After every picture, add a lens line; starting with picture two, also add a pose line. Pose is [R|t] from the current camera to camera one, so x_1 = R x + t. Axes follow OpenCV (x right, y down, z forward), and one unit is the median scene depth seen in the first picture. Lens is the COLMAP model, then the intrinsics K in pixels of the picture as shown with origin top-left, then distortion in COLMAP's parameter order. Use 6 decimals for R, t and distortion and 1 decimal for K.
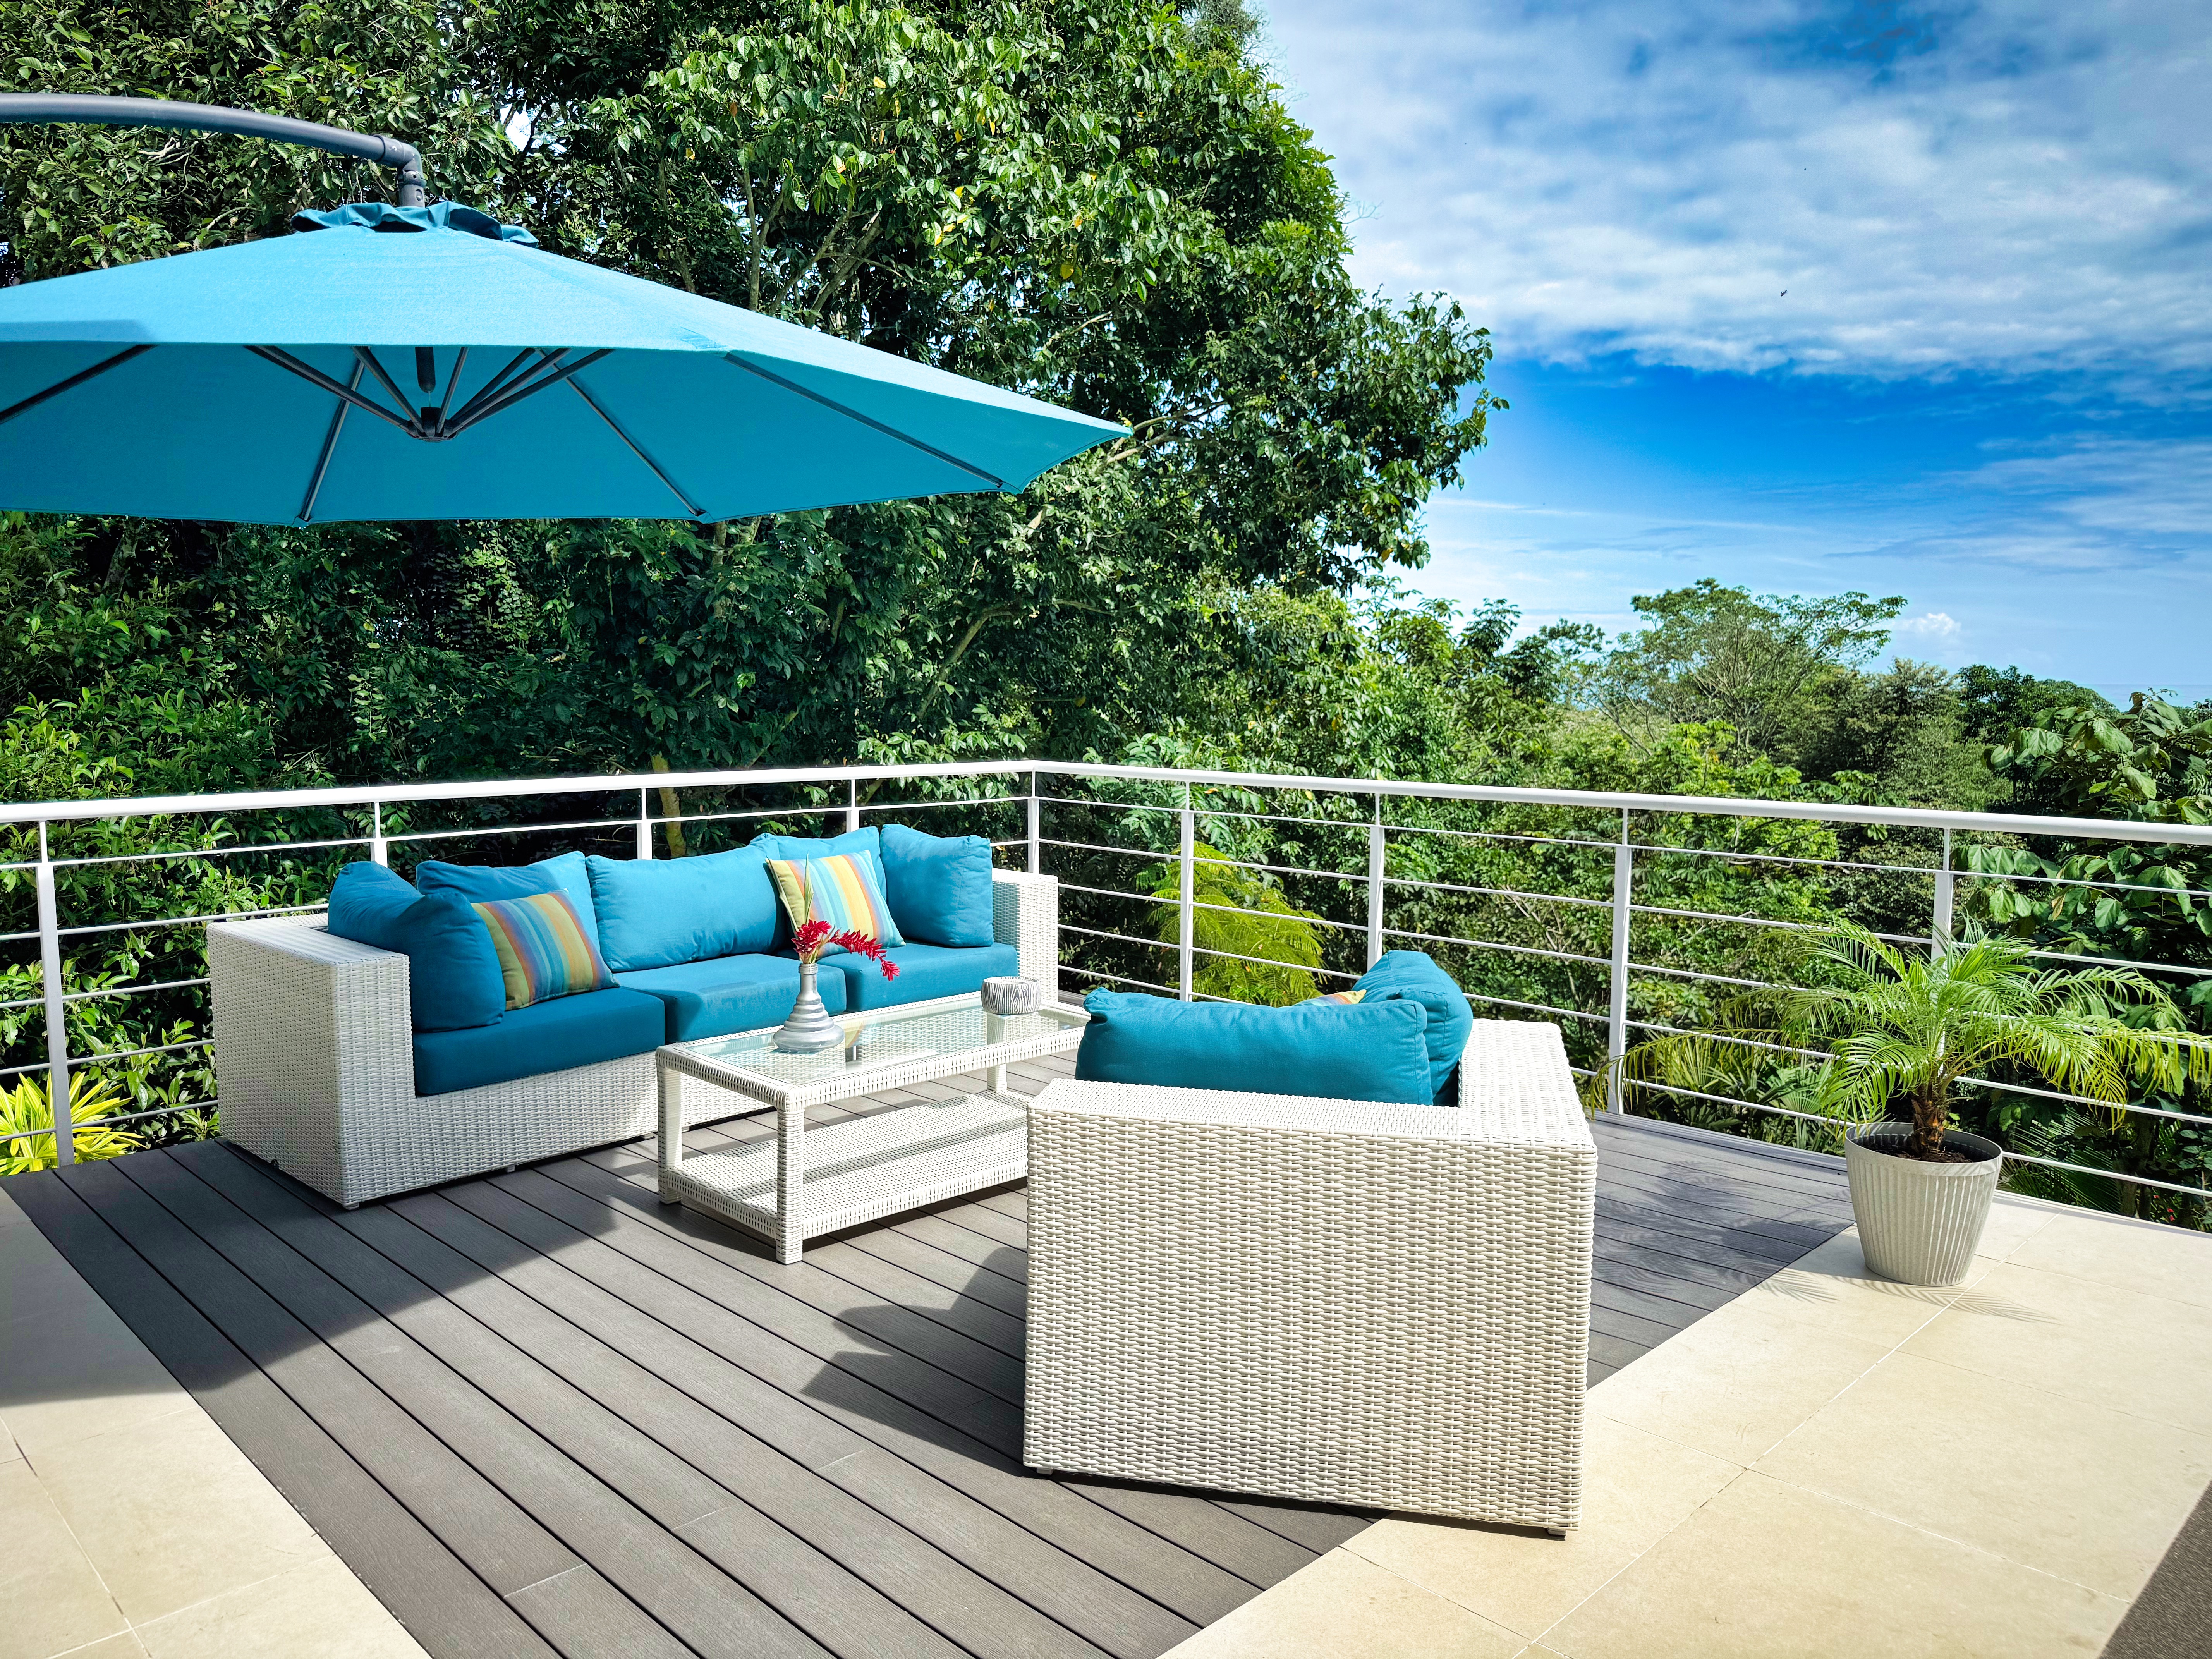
lens RADIAL K [[1583.2, 0, 1106.0], [0, 1583.2, 829.5], [0, 0, 1]] dist [0.170249, -0.390596]
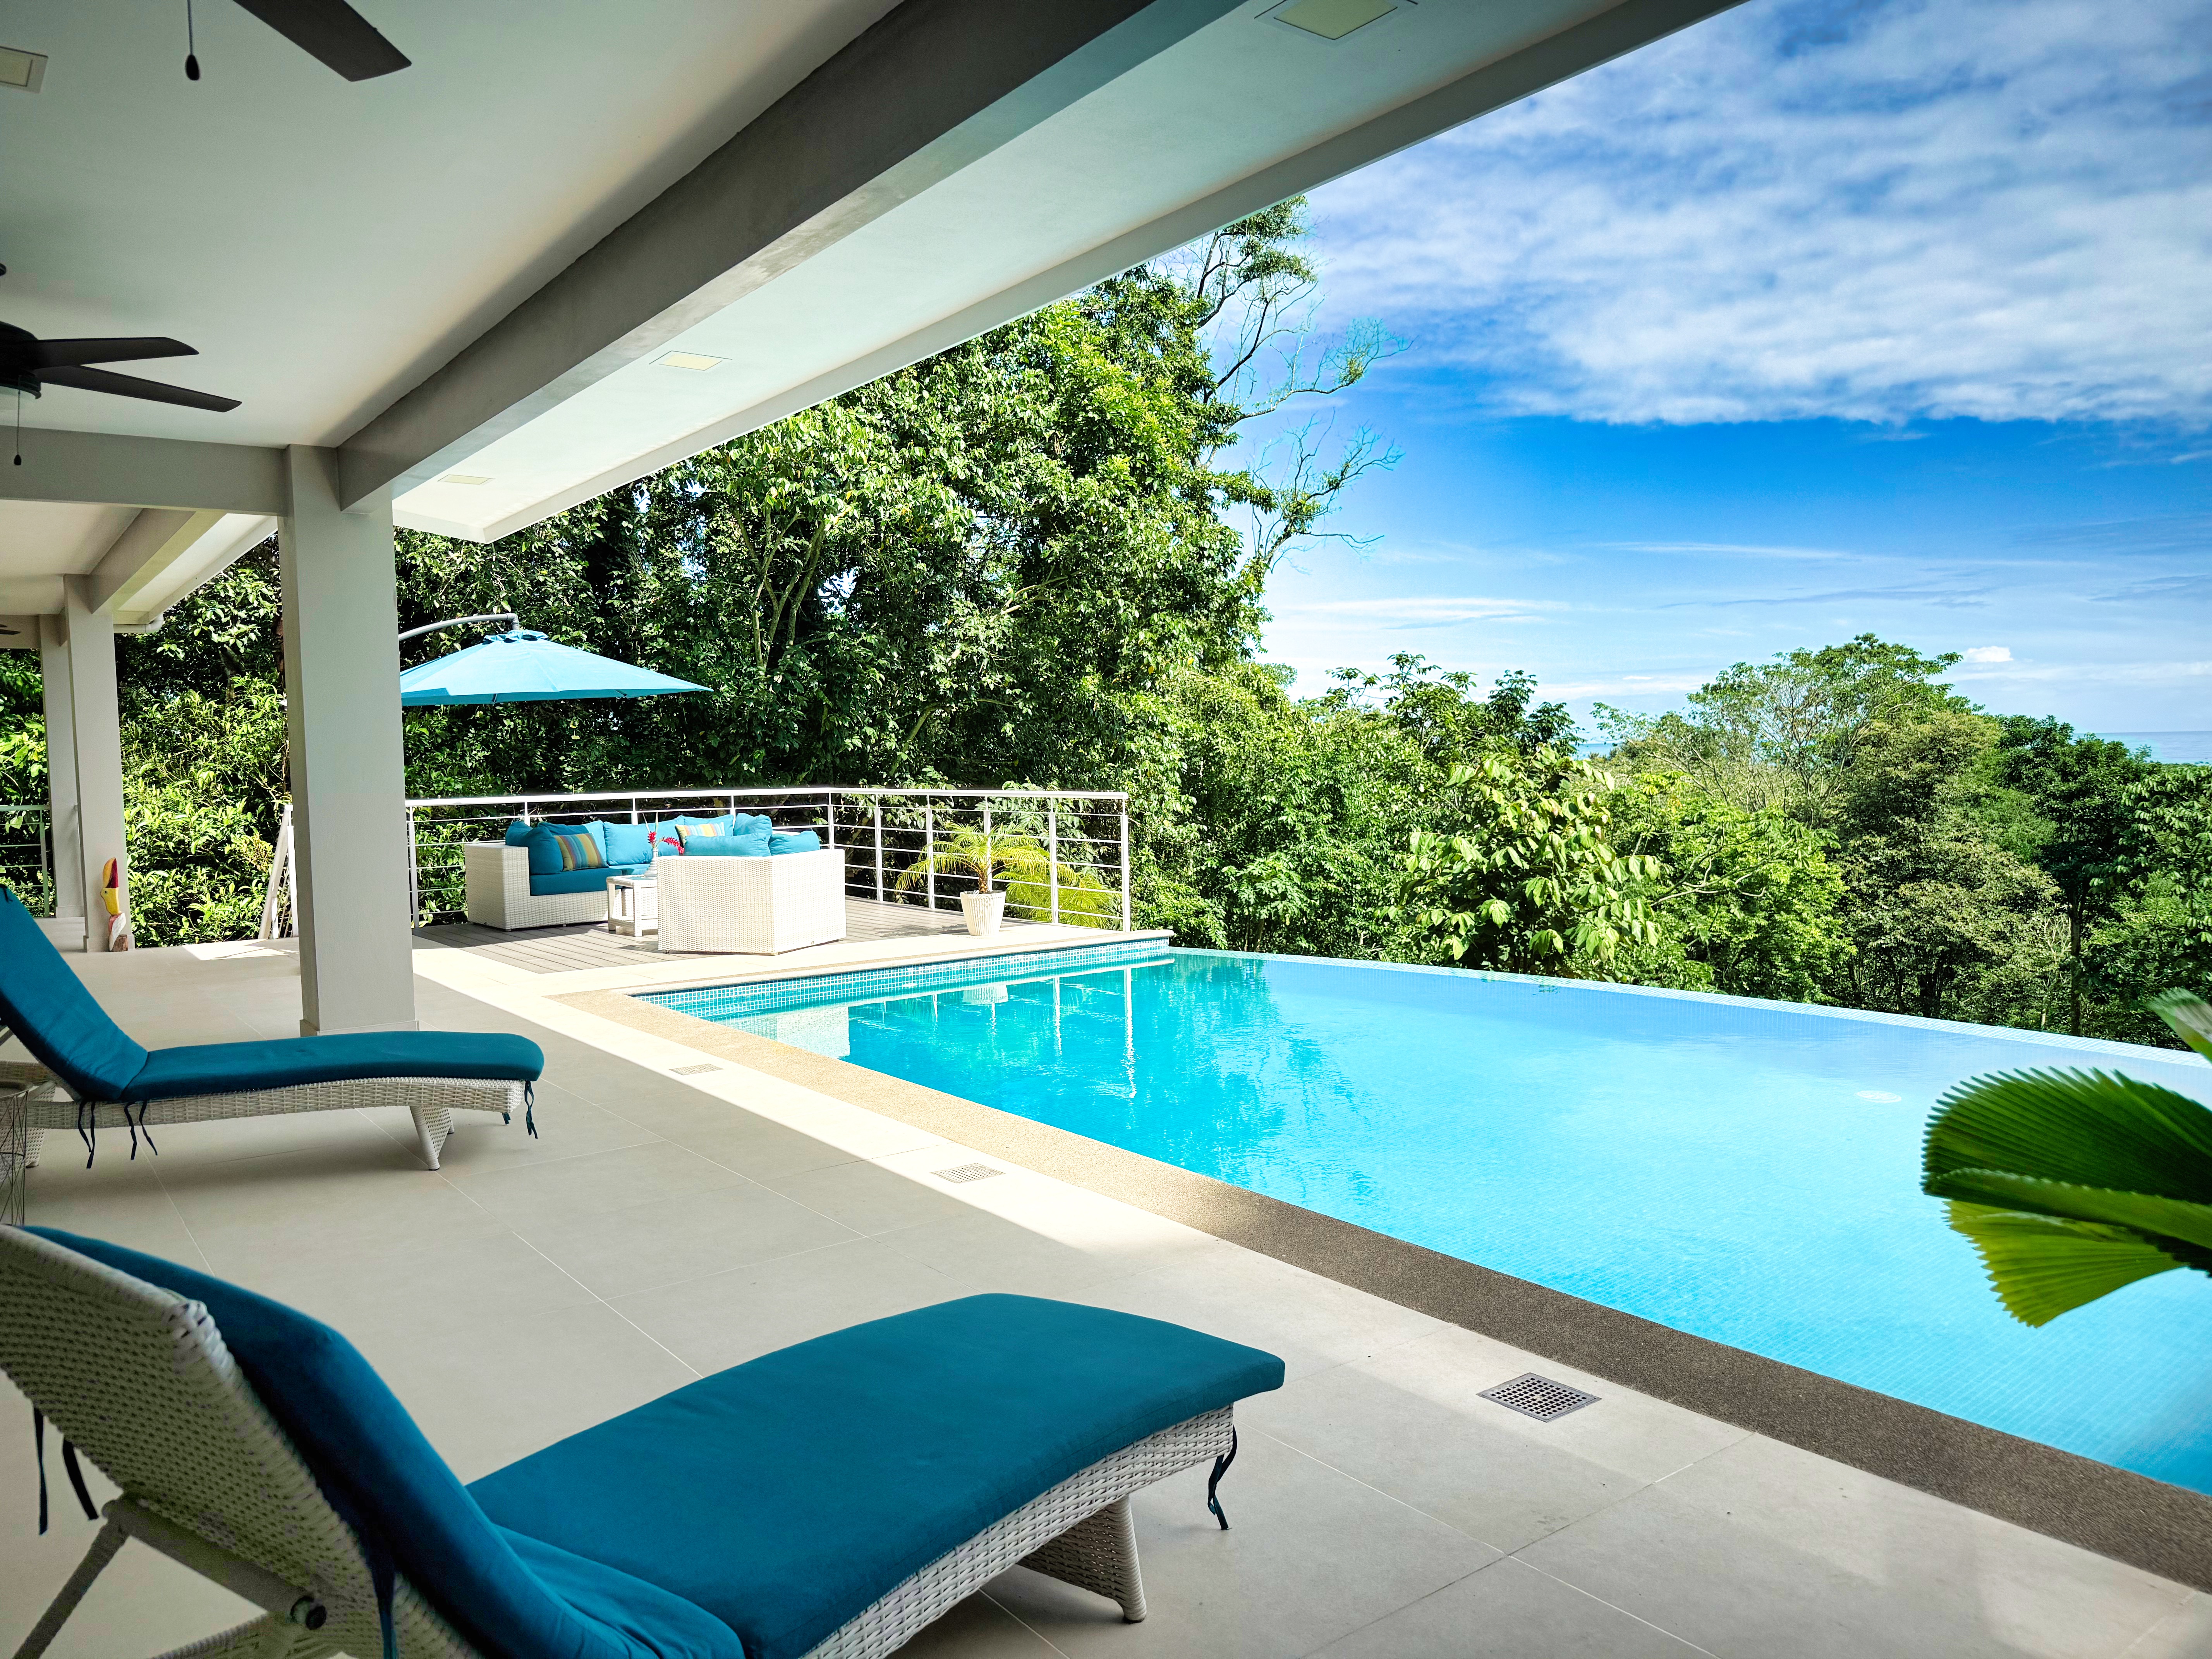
lens RADIAL K [[1583.2, 0, 1106.0], [0, 1583.2, 829.5], [0, 0, 1]] dist [0.170249, -0.390596]
pose [[0.990274, -0.016119, -0.138195, 0.331719], [0.010170, 0.998995, -0.043642, 0.059000], [0.138760, 0.041812, 0.989443, -0.573826]]
